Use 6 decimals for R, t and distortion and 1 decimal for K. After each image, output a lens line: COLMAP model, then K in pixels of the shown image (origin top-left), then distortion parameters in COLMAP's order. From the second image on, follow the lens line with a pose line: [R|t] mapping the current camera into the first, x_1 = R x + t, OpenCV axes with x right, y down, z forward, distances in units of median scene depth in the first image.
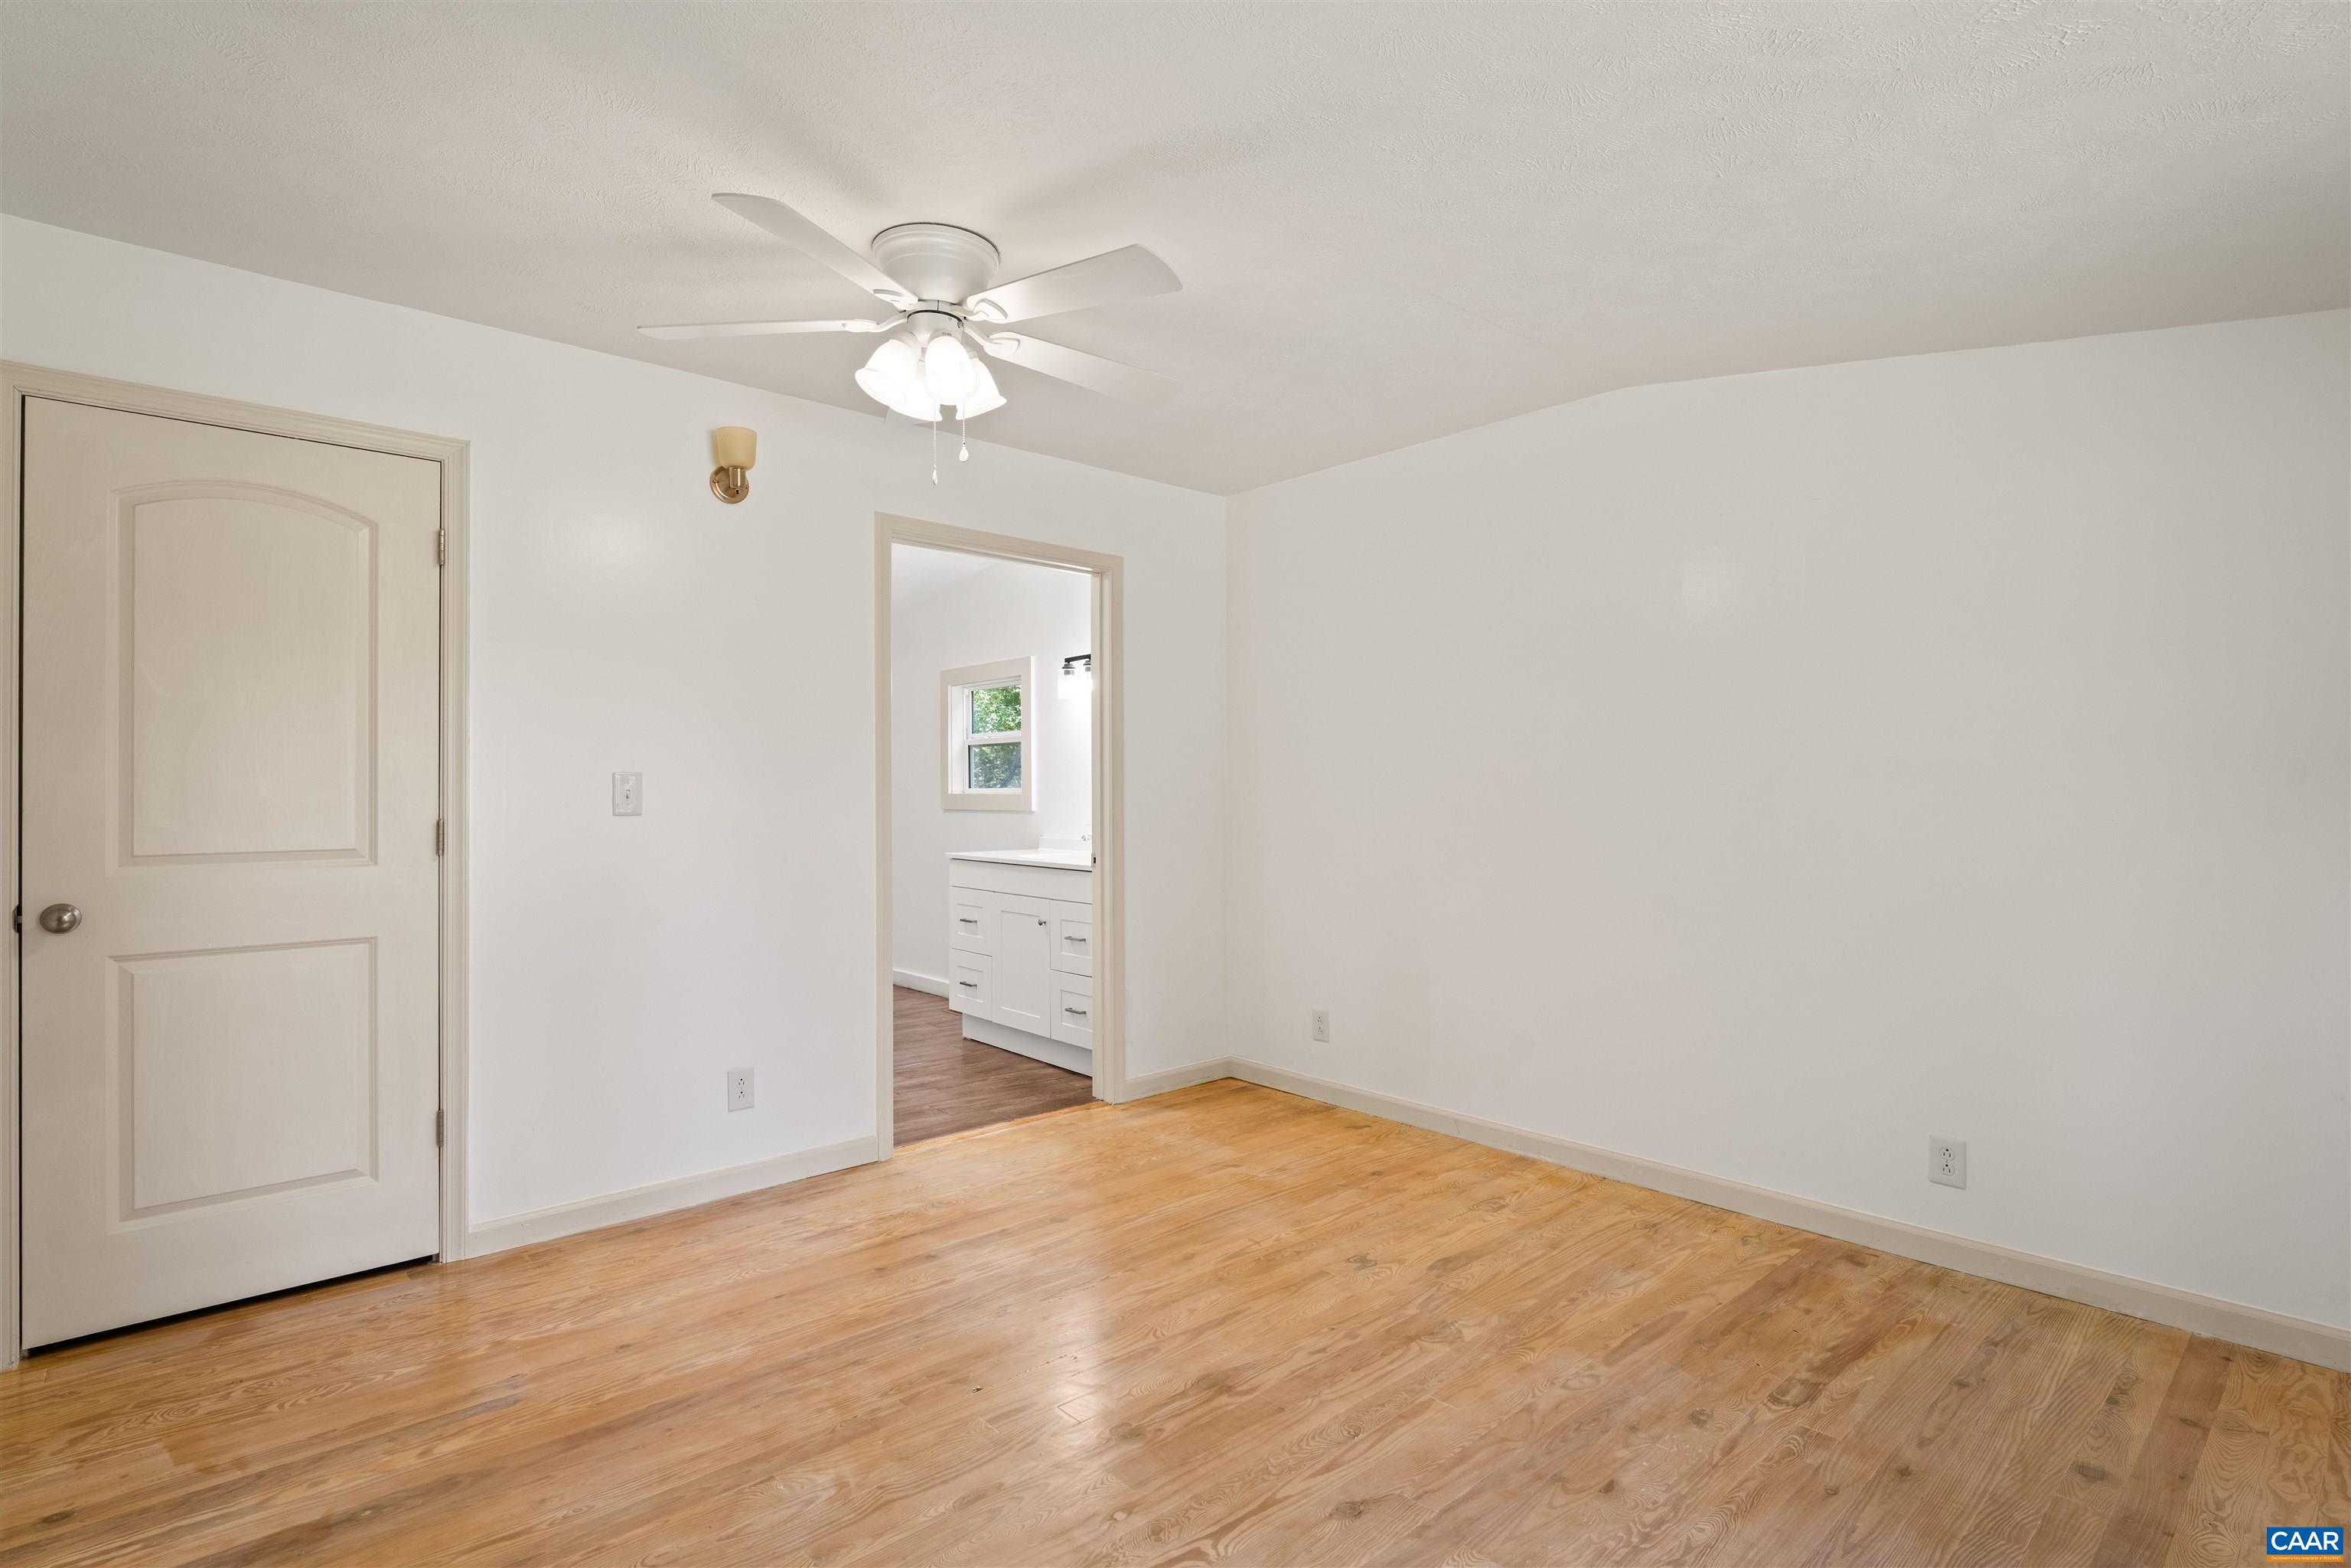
lens RADIAL K [[1140.9, 0, 1175.9], [0, 1140.9, 780.5], [0, 0, 1]] dist [-0.015187, 0.000031]
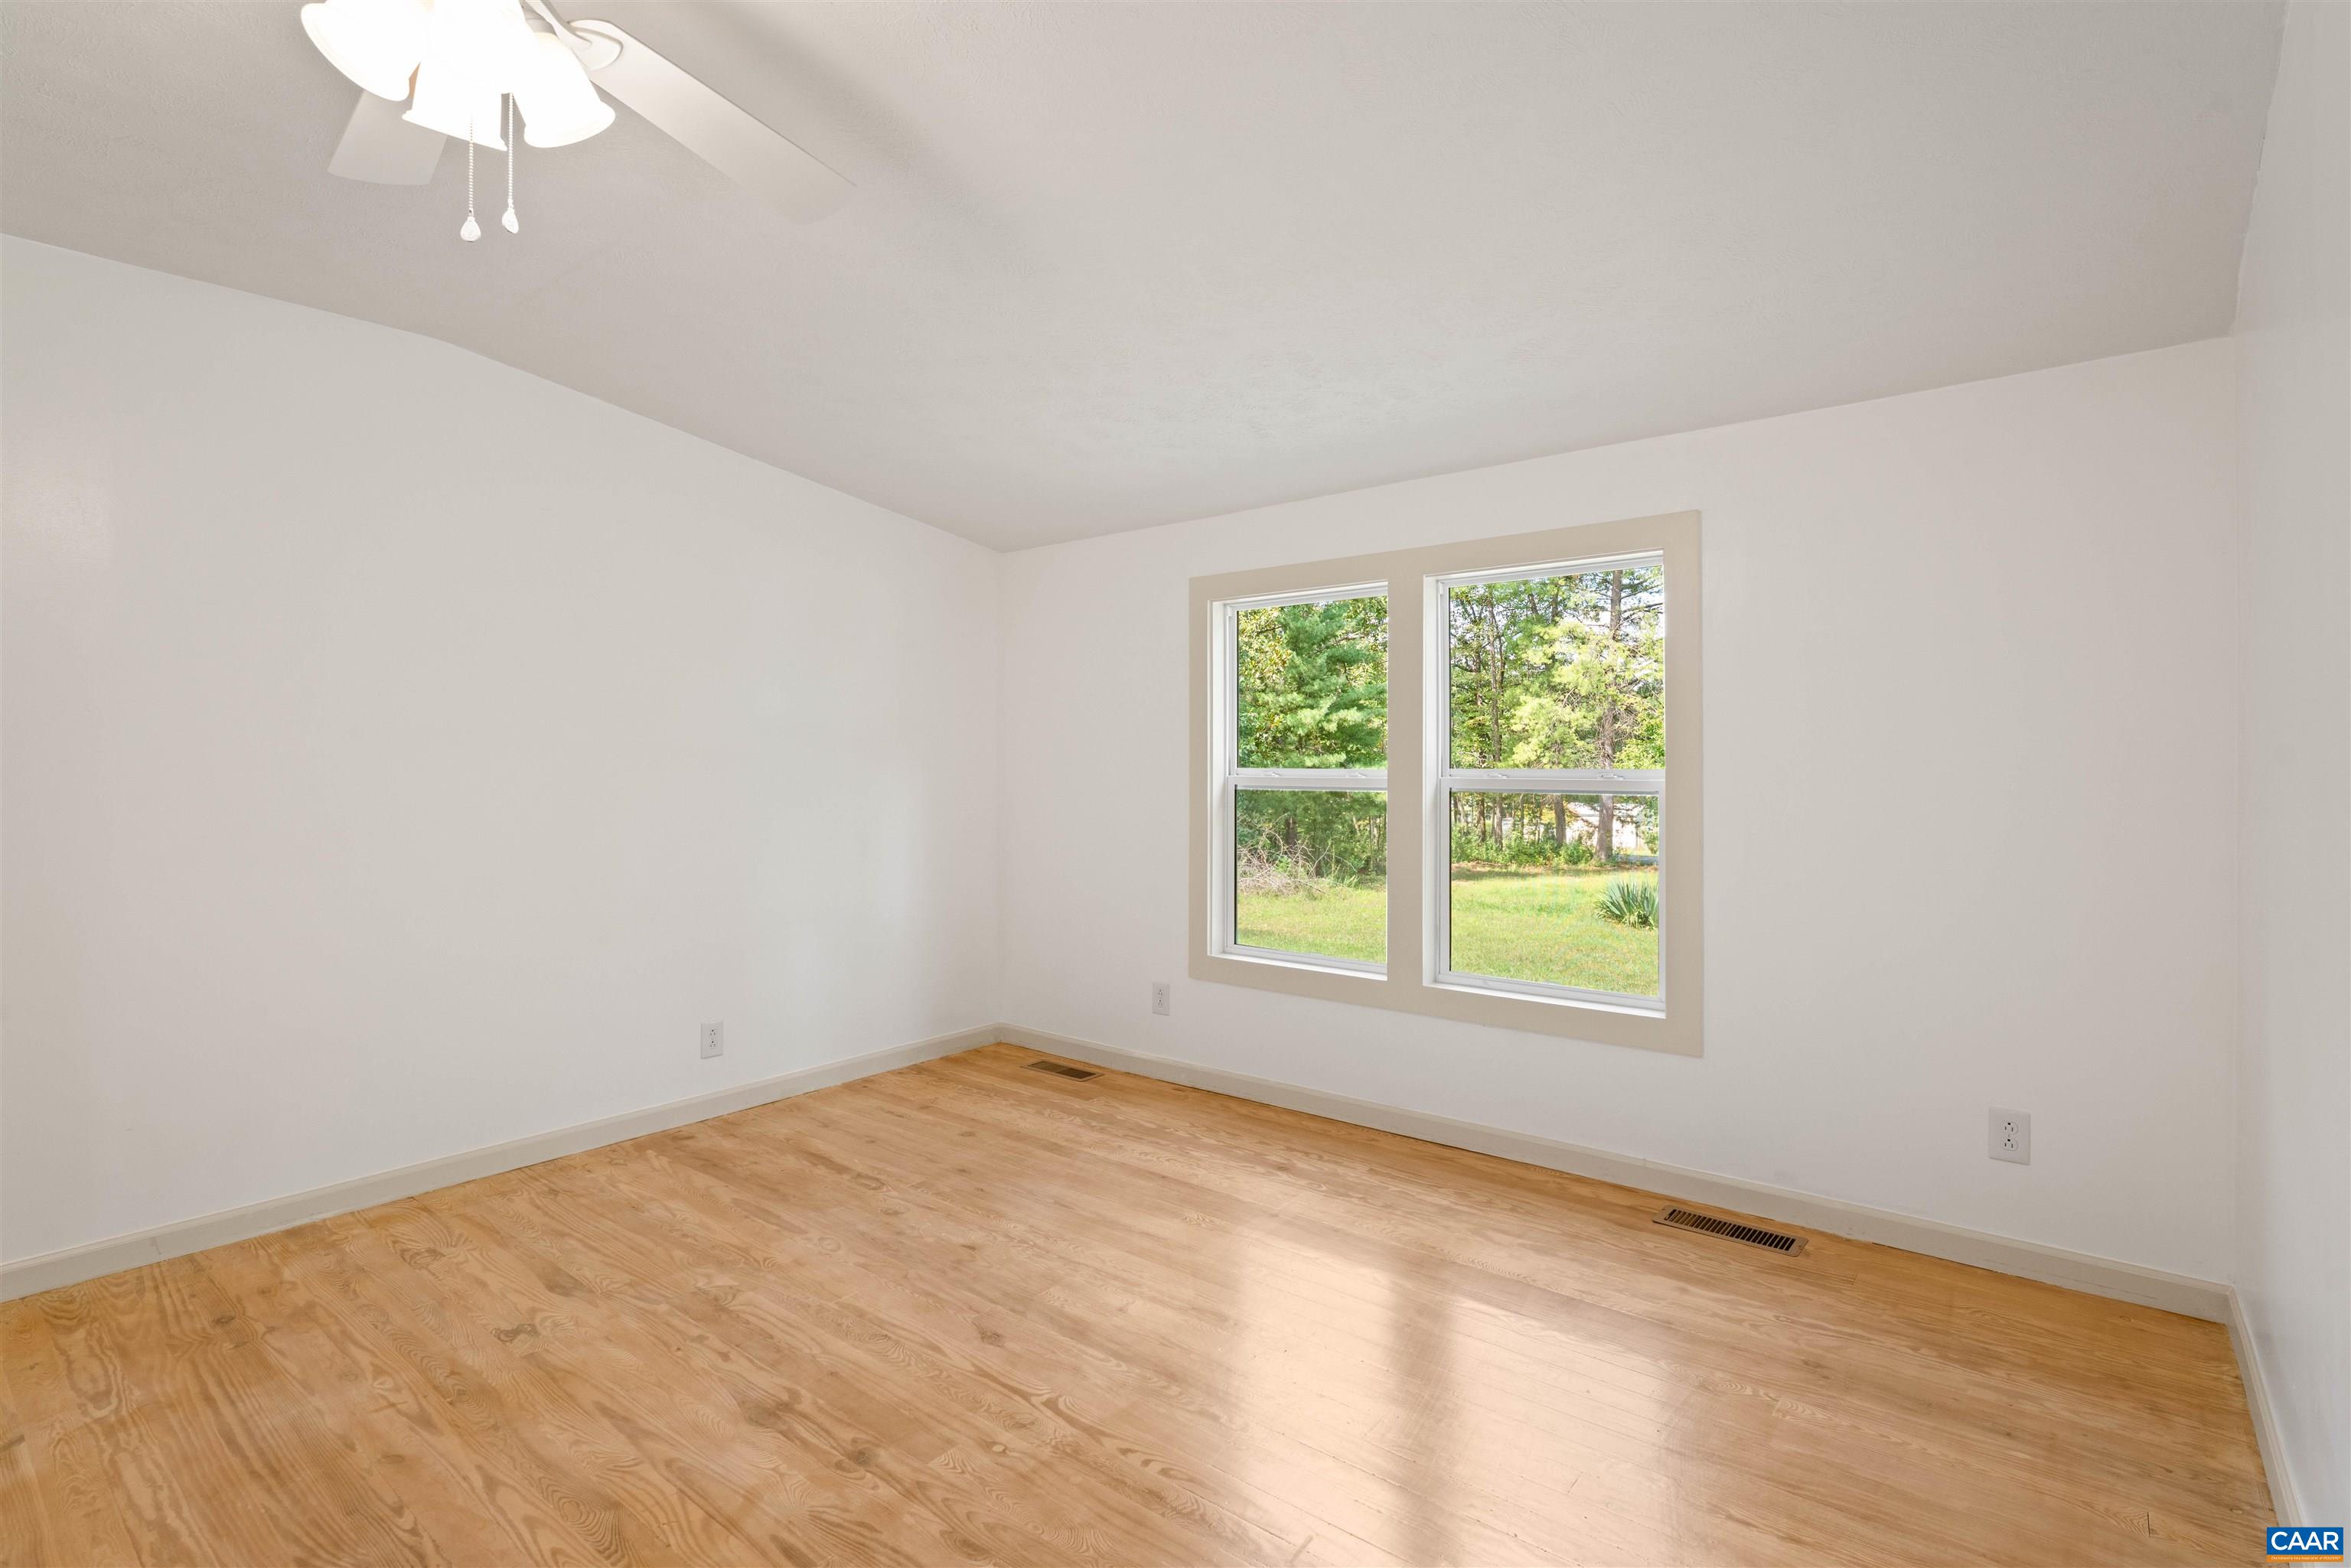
lens RADIAL K [[1122.1, 0, 1172.6], [0, 1122.1, 769.3], [0, 0, 1]] dist [-0.012348, -0.000171]
pose [[-0.148209, -0.008503, 0.988920, -0.823854], [0.002964, 0.999955, 0.009042, 0.002462], [-0.988952, 0.004272, -0.148177, 0.739677]]
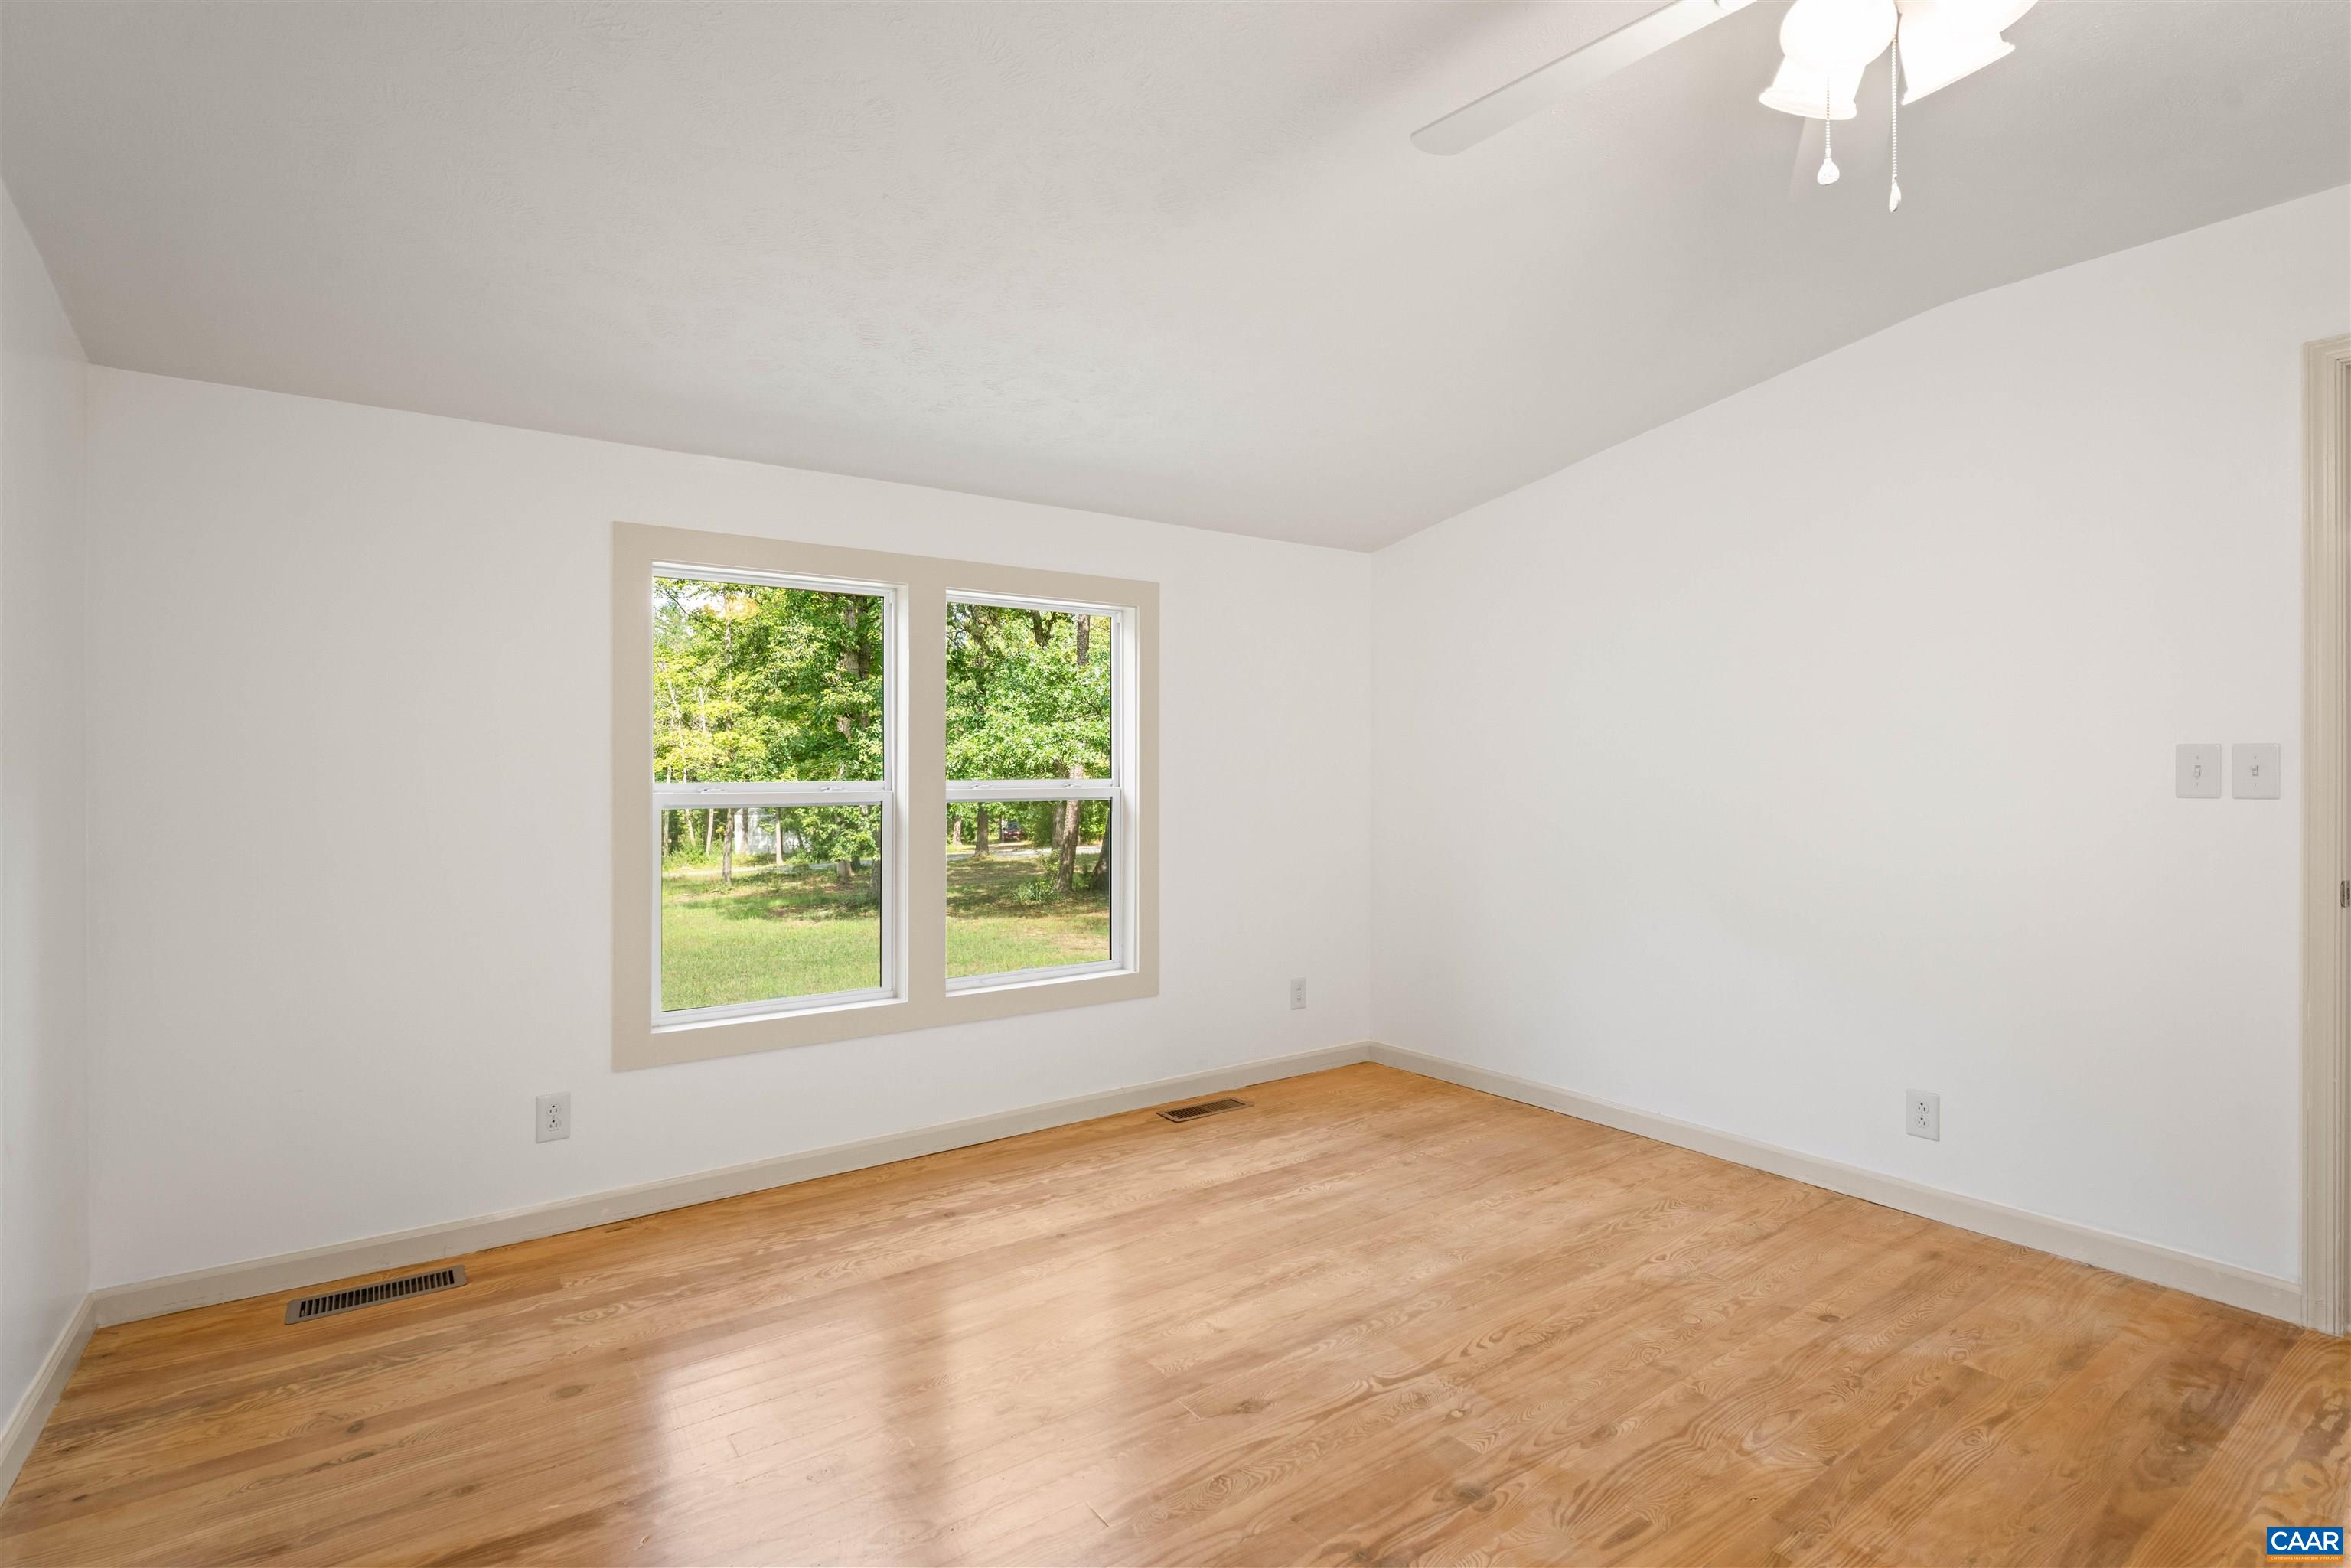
lens RADIAL K [[1122.1, 0, 1172.6], [0, 1122.1, 769.3], [0, 0, 1]] dist [-0.012348, -0.000171]
pose [[-0.993033, 0.005807, 0.117692, 0.072220], [0.005546, 0.999981, -0.002540, 0.007138], [-0.117704, -0.001870, -0.993047, 1.594654]]
